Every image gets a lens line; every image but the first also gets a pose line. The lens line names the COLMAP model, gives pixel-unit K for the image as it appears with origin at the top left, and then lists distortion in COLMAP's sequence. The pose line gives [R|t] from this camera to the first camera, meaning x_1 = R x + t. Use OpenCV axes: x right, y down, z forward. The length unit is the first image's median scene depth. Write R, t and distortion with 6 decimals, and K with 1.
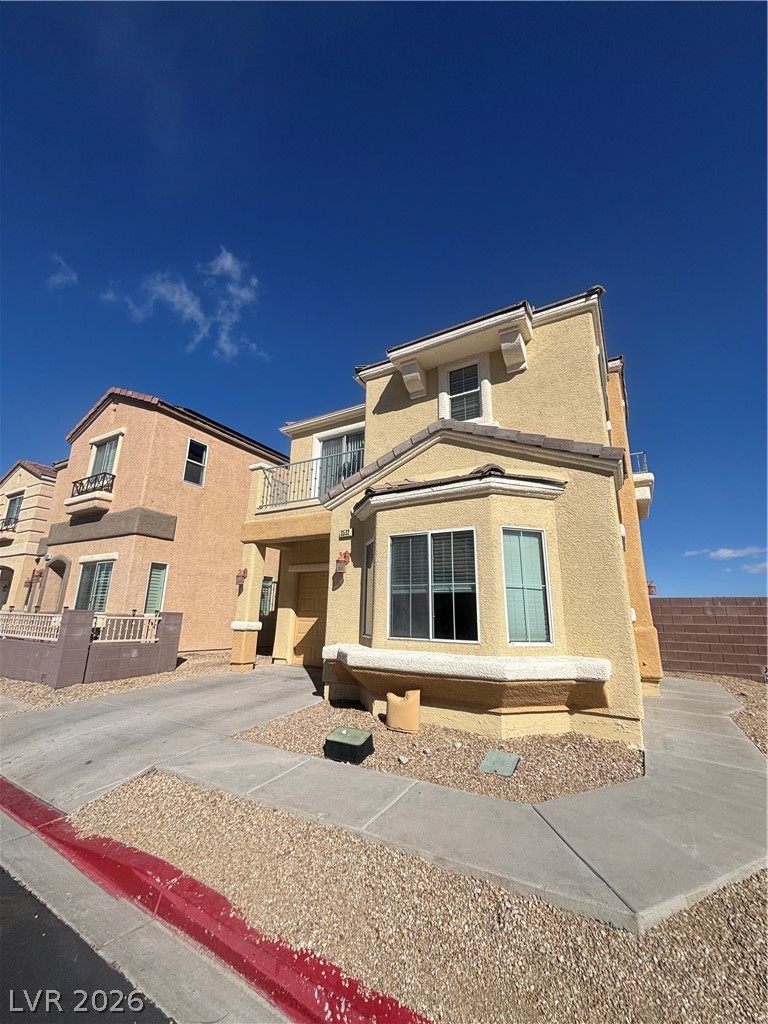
lens RADIAL K [[412.1, 0, 387.5], [0, 412.1, 510.3], [0, 0, 1]] dist [0.001146, 0.000145]
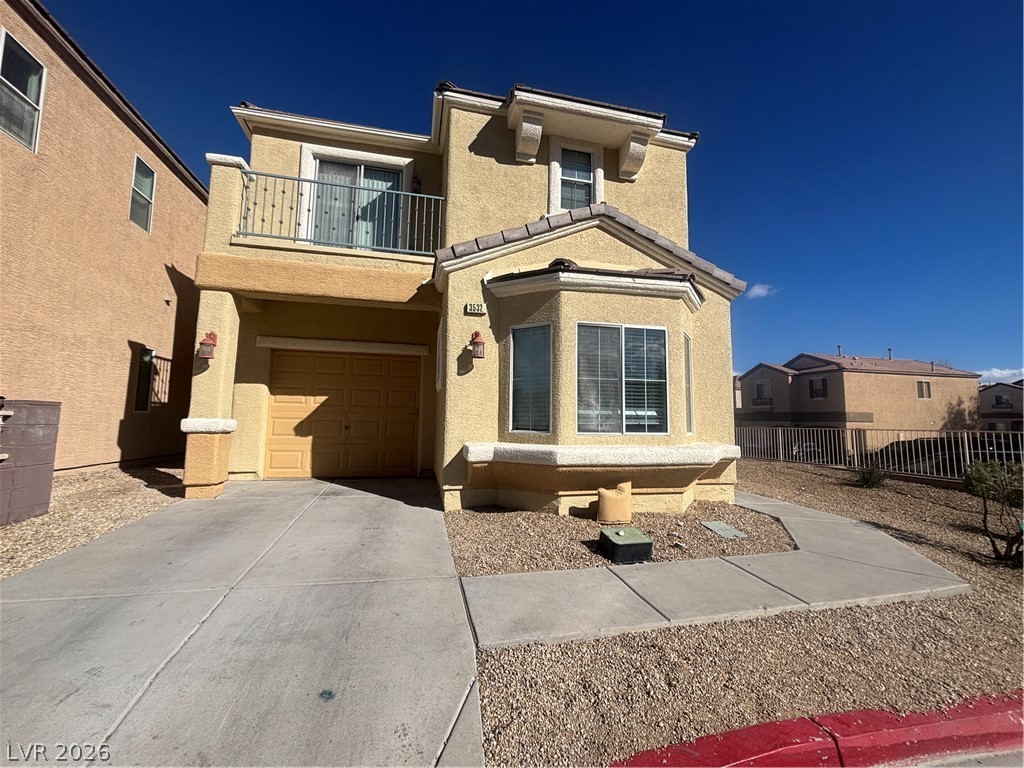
lens RADIAL K [[412.1, 0, 513.7], [0, 412.1, 378.2], [0, 0, 1]] dist [0.001146, 0.000145]
pose [[0.725652, 0.056110, 0.685770, -0.610551], [-0.171906, 0.979846, 0.101732, 0.100459], [-0.666241, -0.191710, 0.720674, 0.377449]]
